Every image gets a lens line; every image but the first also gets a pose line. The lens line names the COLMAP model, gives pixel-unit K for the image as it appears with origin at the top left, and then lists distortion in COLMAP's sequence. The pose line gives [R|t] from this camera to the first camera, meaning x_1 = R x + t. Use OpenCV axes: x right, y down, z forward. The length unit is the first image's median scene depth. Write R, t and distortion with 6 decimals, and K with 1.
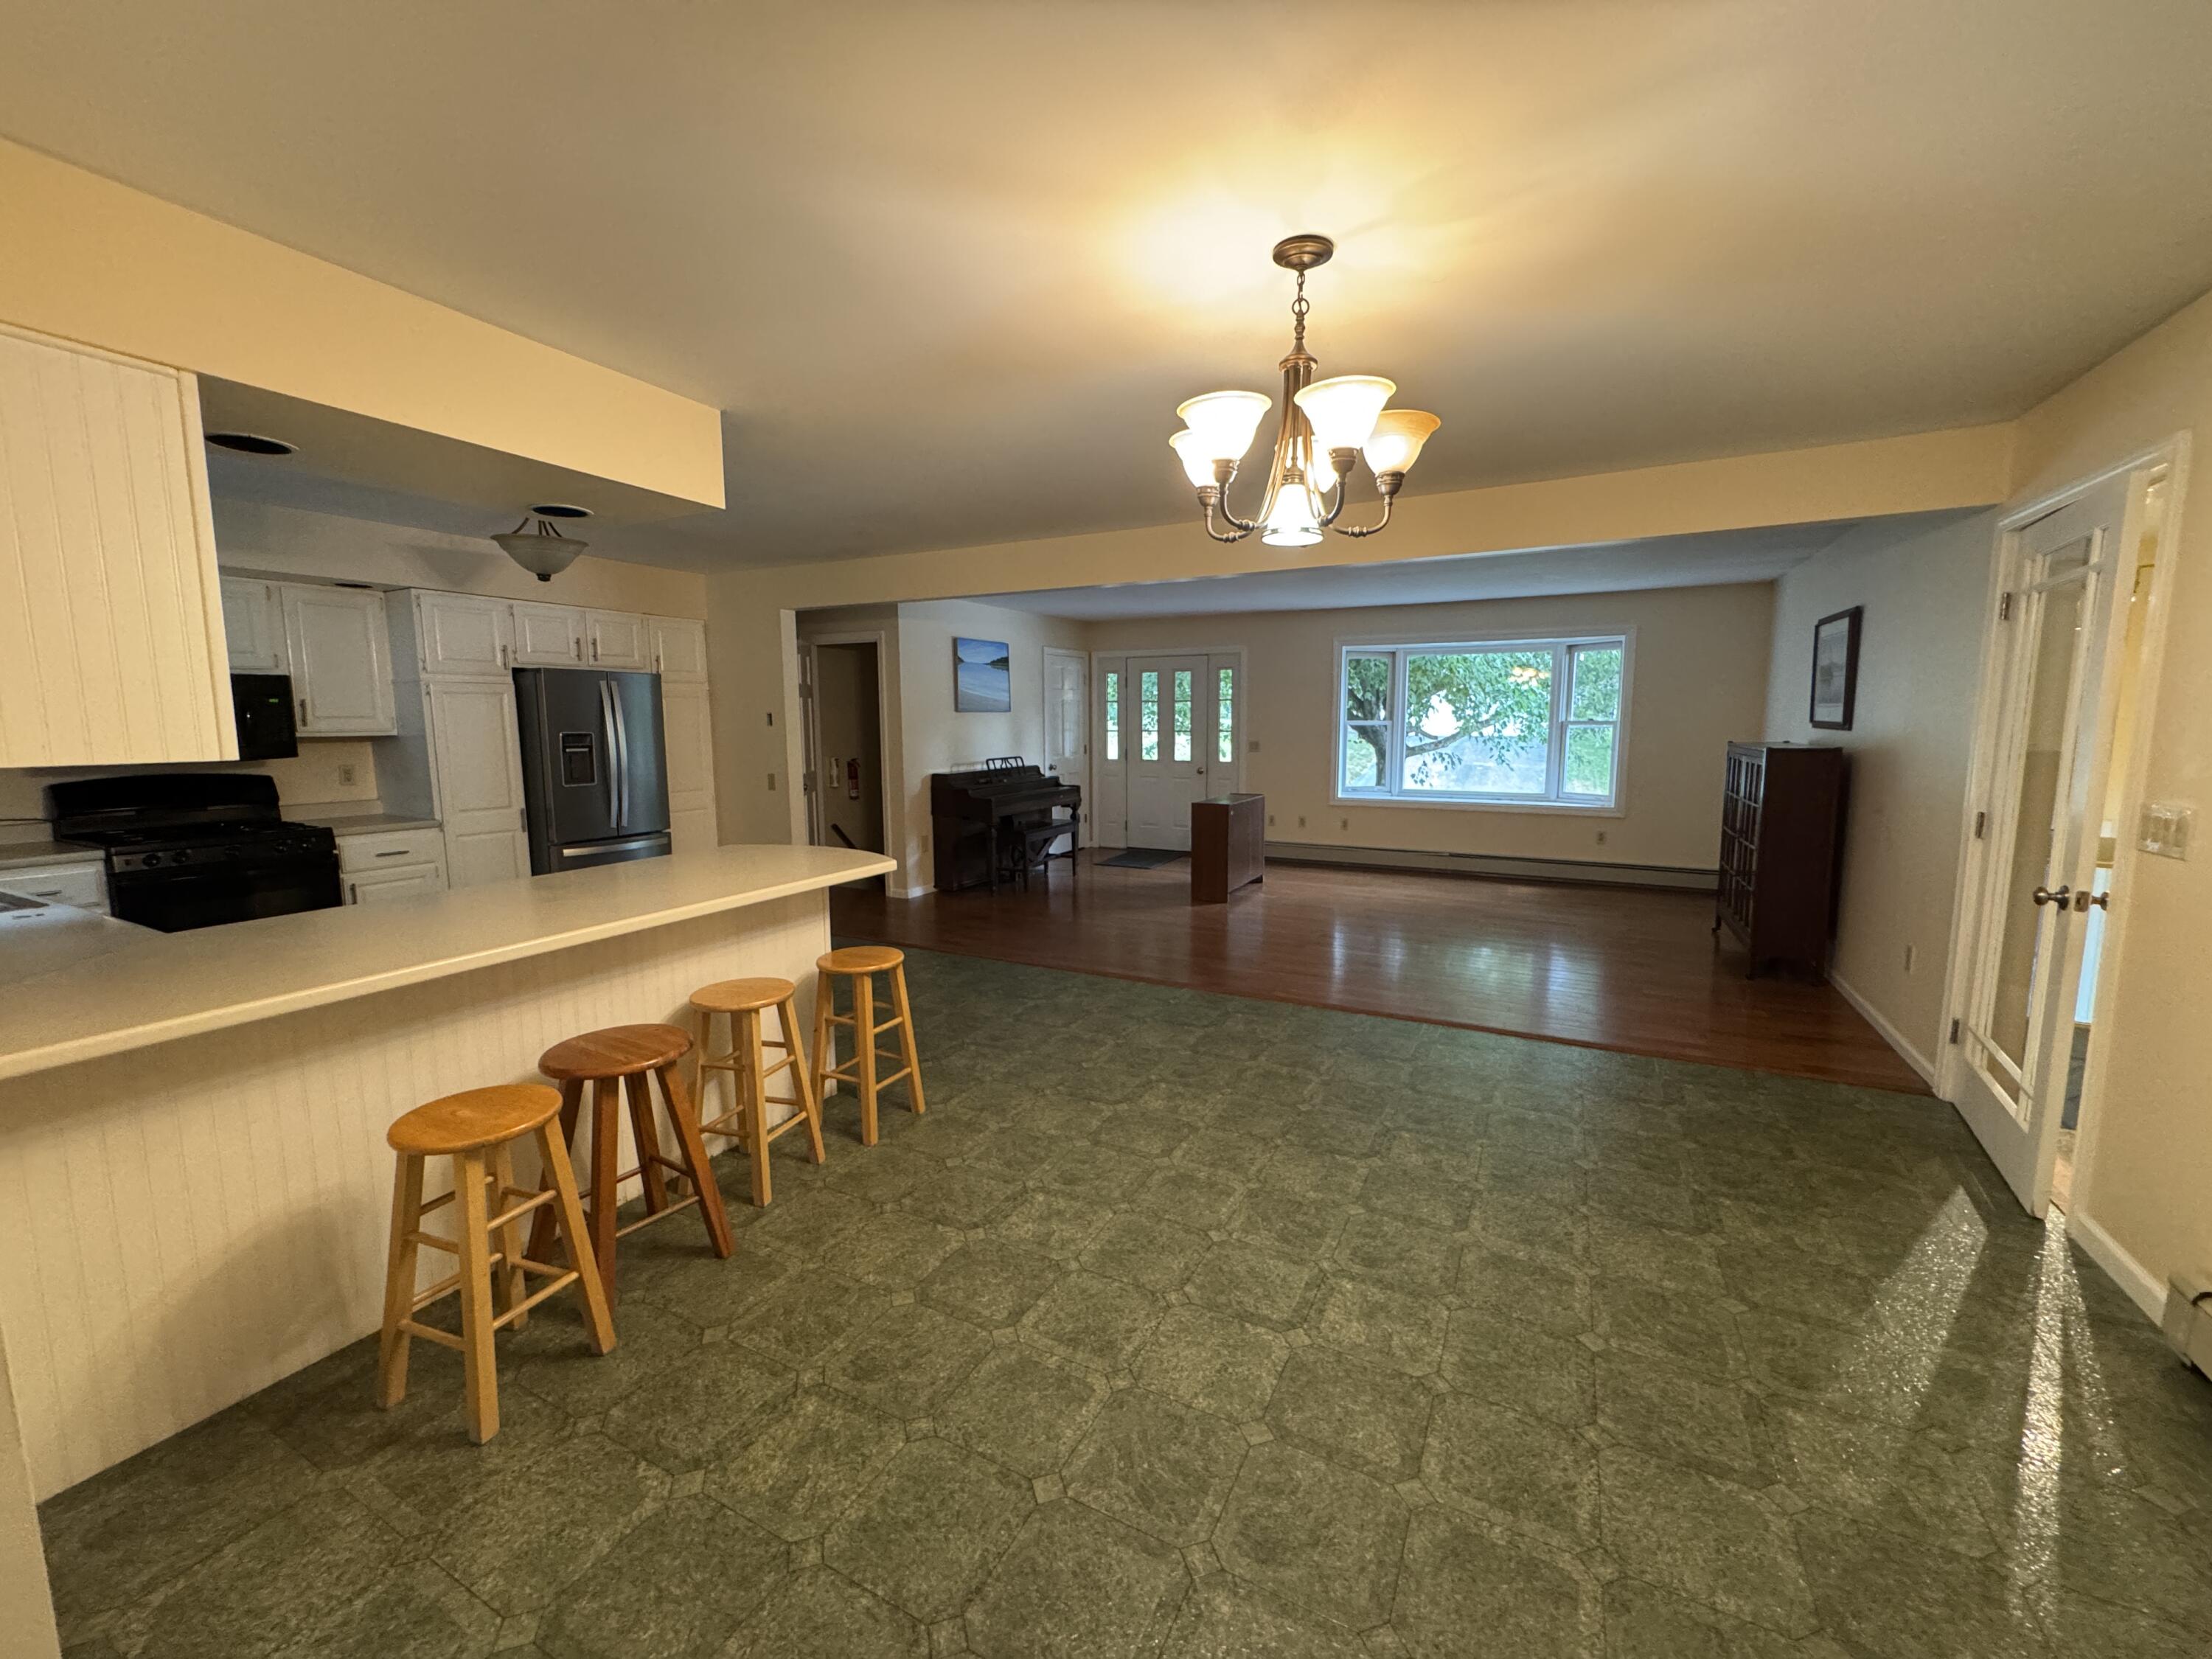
lens RADIAL K [[885.9, 0, 1101.1], [0, 885.9, 828.1], [0, 0, 1]] dist [-0.003211, 0.002125]
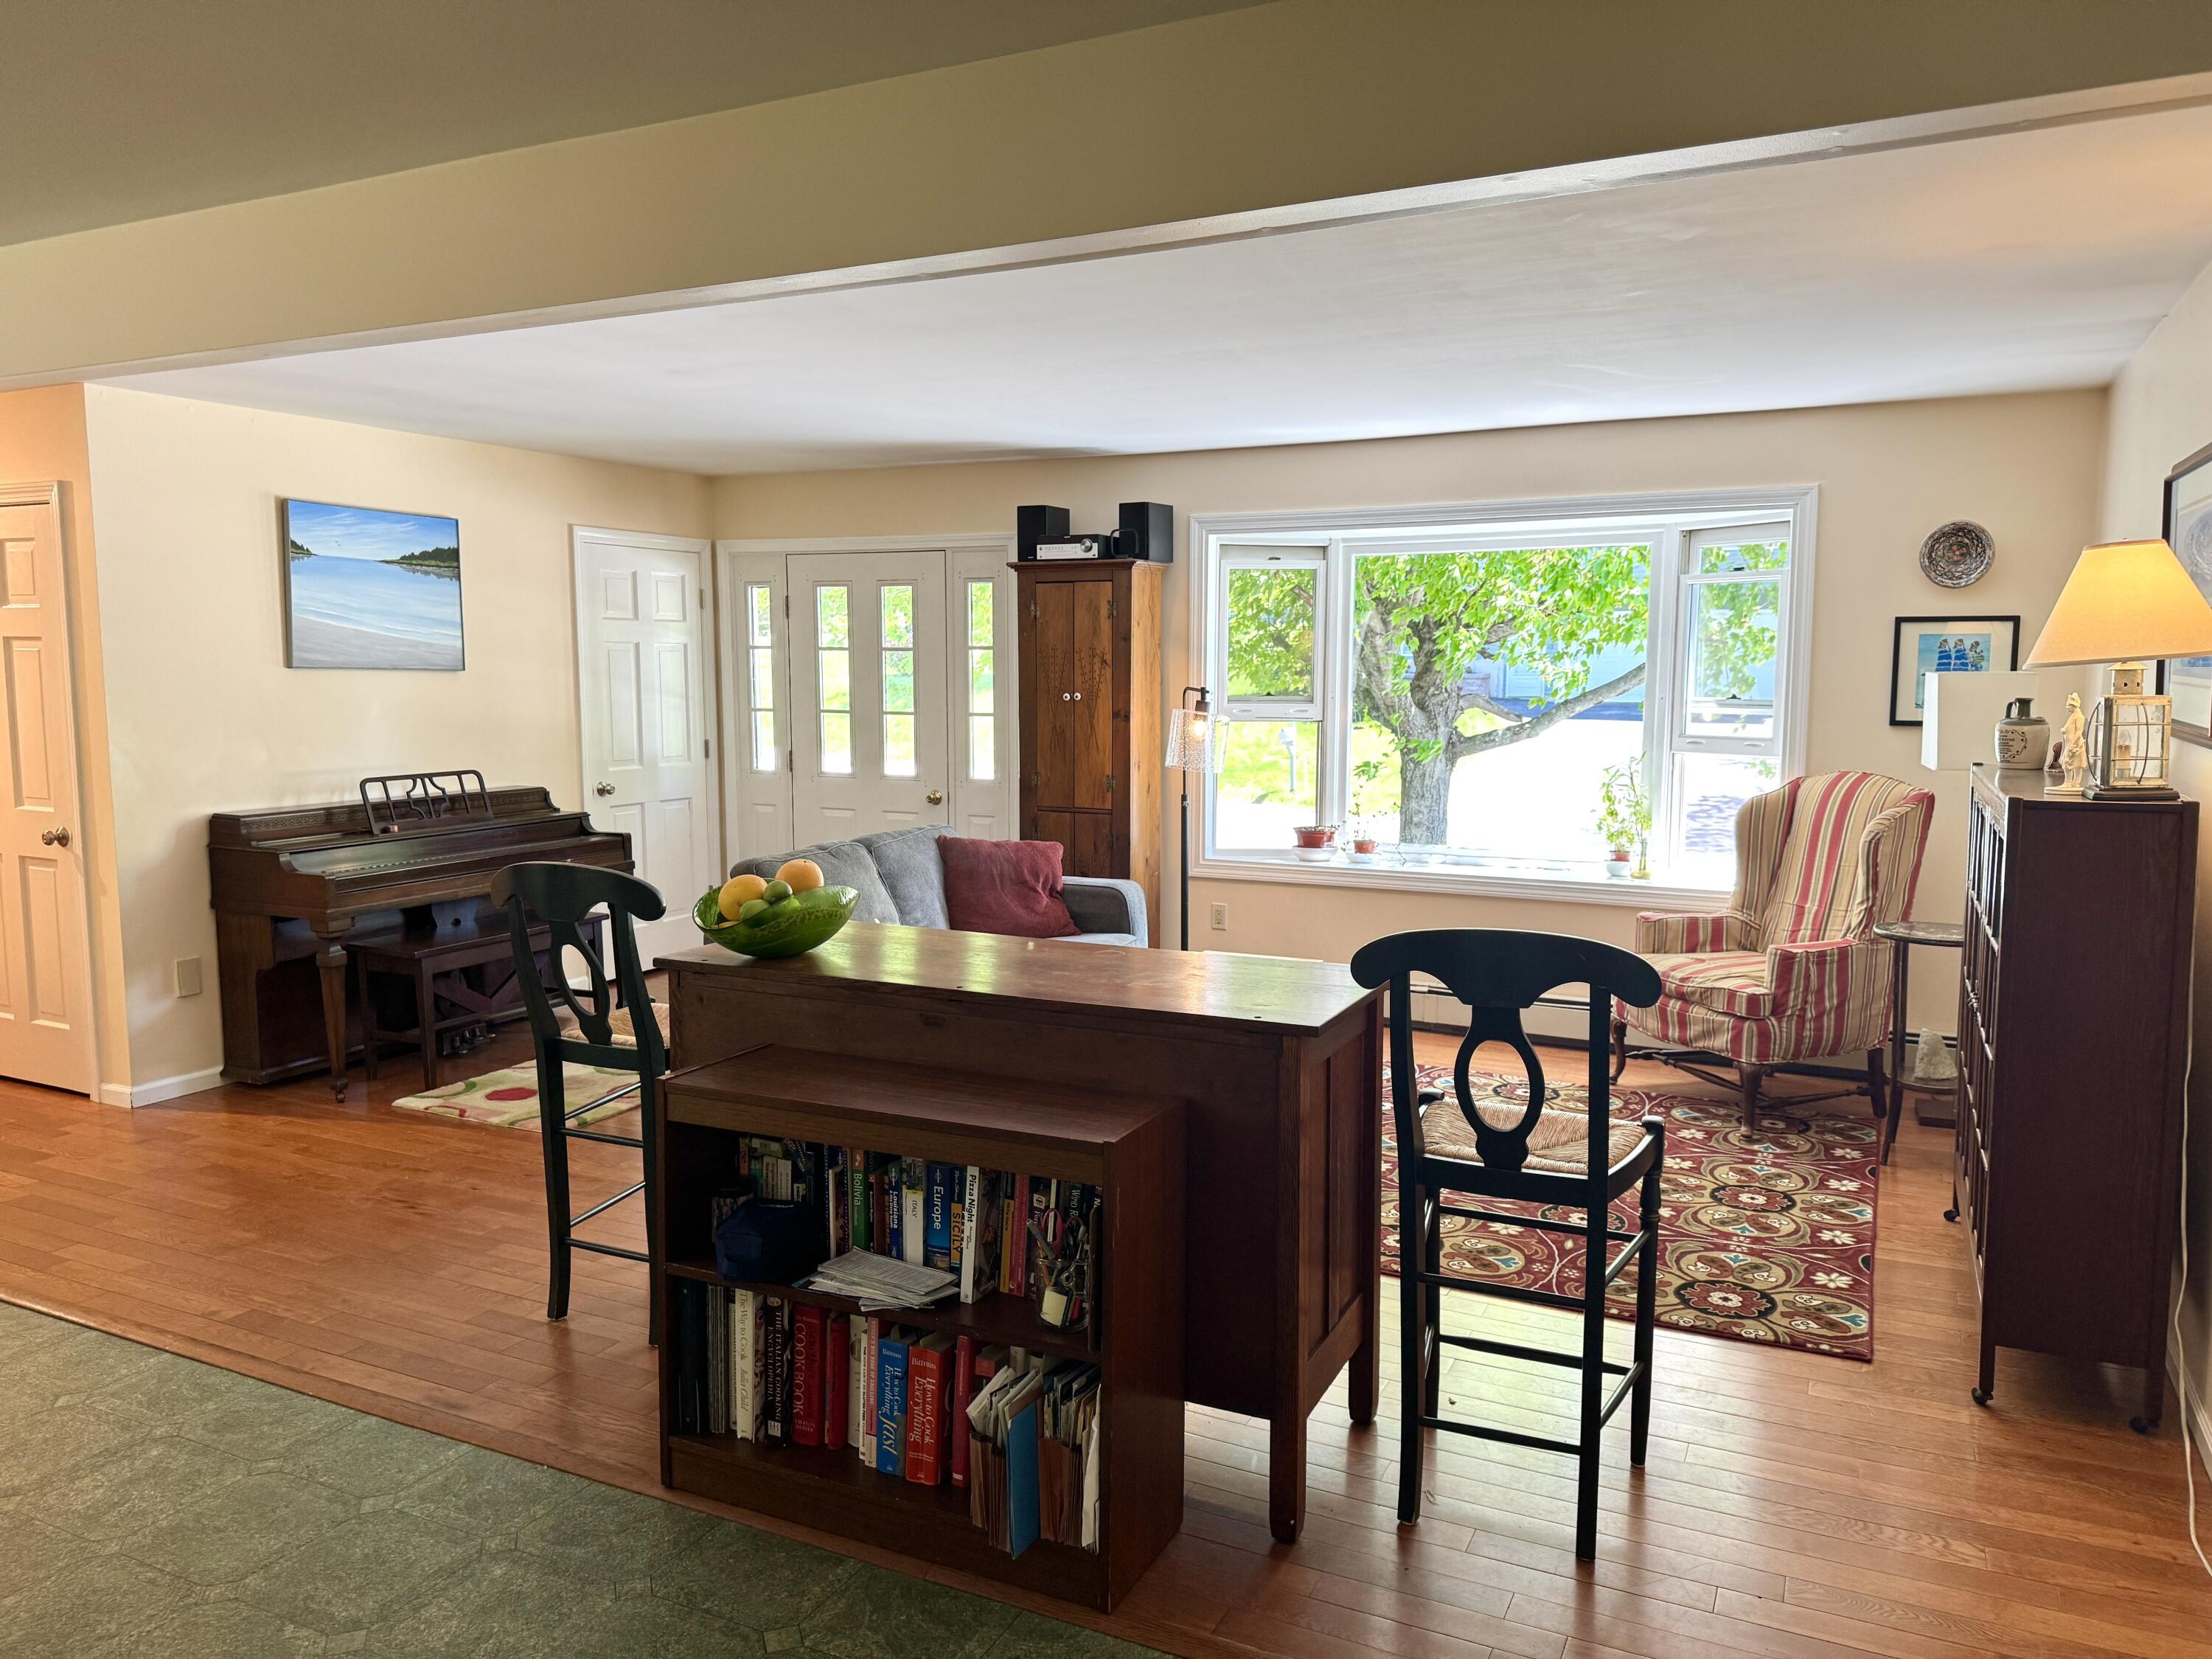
lens RADIAL K [[1560.9, 0, 1097.3], [0, 1560.9, 828.1], [0, 0, 1]] dist [0.072646, -0.090340]
pose [[0.999723, 0.004606, 0.023062, 0.205228], [-0.004130, 0.999779, -0.020617, -0.036926], [-0.023152, 0.020516, 0.999521, 0.201854]]
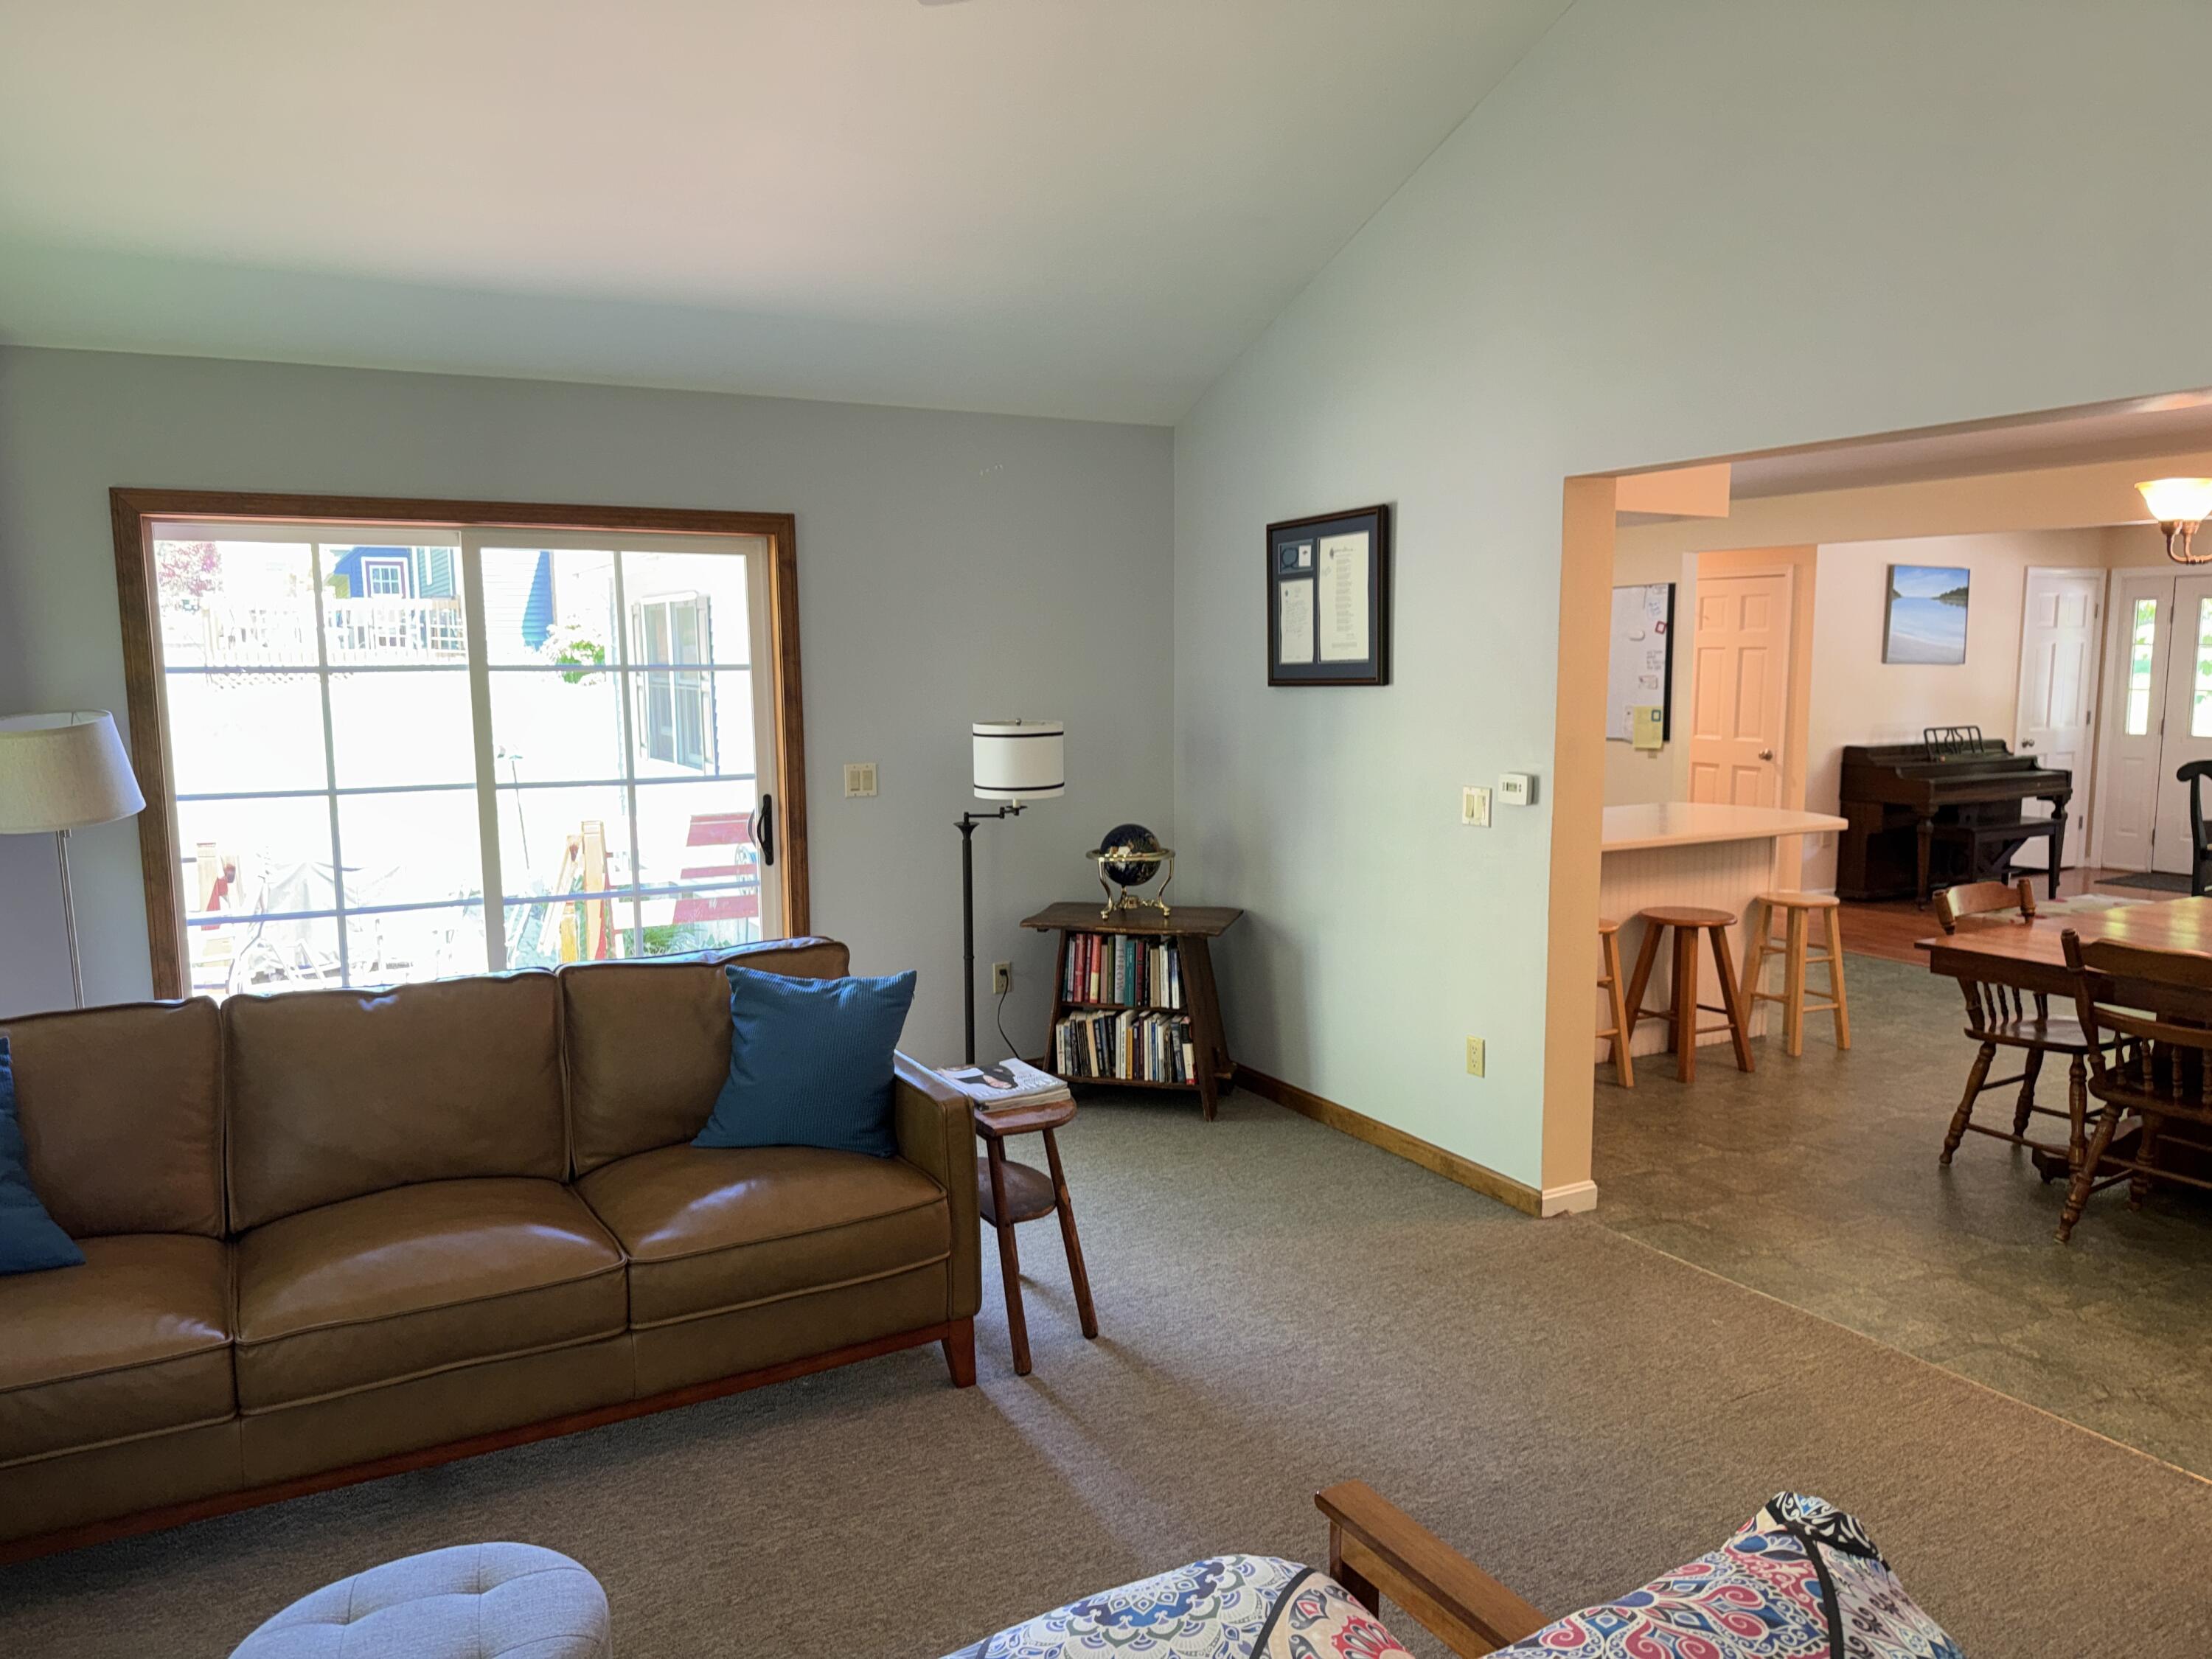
lens RADIAL K [[1560.9, 0, 1109.8], [0, 1560.9, 822.1], [0, 0, 1]] dist [0.072646, -0.090340]
pose [[0.833654, 0.066110, -0.548316, 0.031194], [-0.069887, 0.997457, 0.014007, 0.027424], [0.547847, 0.026643, 0.836154, -0.451265]]
